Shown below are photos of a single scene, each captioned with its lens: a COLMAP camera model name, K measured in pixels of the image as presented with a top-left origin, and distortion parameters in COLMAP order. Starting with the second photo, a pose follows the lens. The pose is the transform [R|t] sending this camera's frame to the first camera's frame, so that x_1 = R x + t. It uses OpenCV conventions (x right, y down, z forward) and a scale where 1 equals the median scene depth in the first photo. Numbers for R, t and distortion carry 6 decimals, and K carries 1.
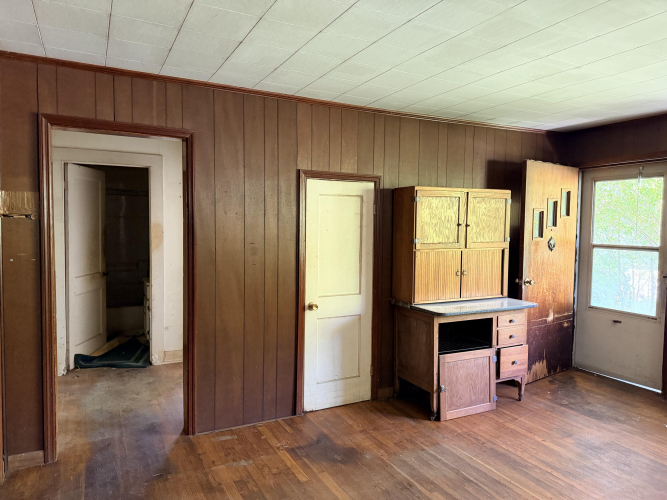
lens RADIAL K [[469.5, 0, 332.7], [0, 469.5, 251.9], [0, 0, 1]] dist [0.067267, -0.079048]
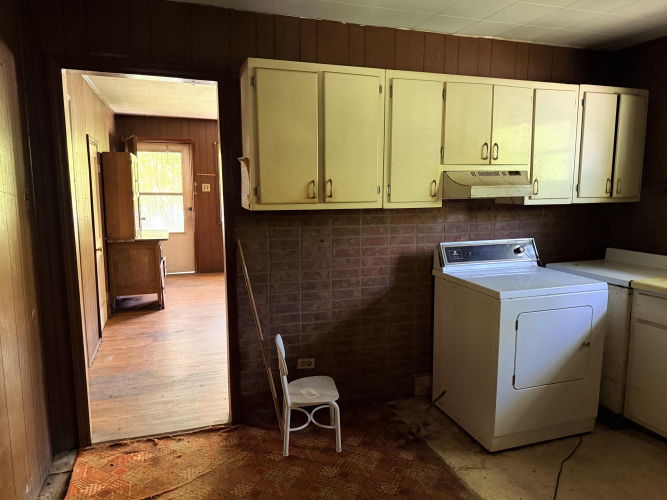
lens RADIAL K [[468.1, 0, 327.2], [0, 468.1, 251.4], [0, 0, 1]] dist [0.079983, -0.105496]
pose [[0.151721, -0.148892, 0.977145, -0.992710], [0.056489, 0.988280, 0.141818, -0.013526], [-0.986808, 0.033681, 0.158353, 0.197717]]
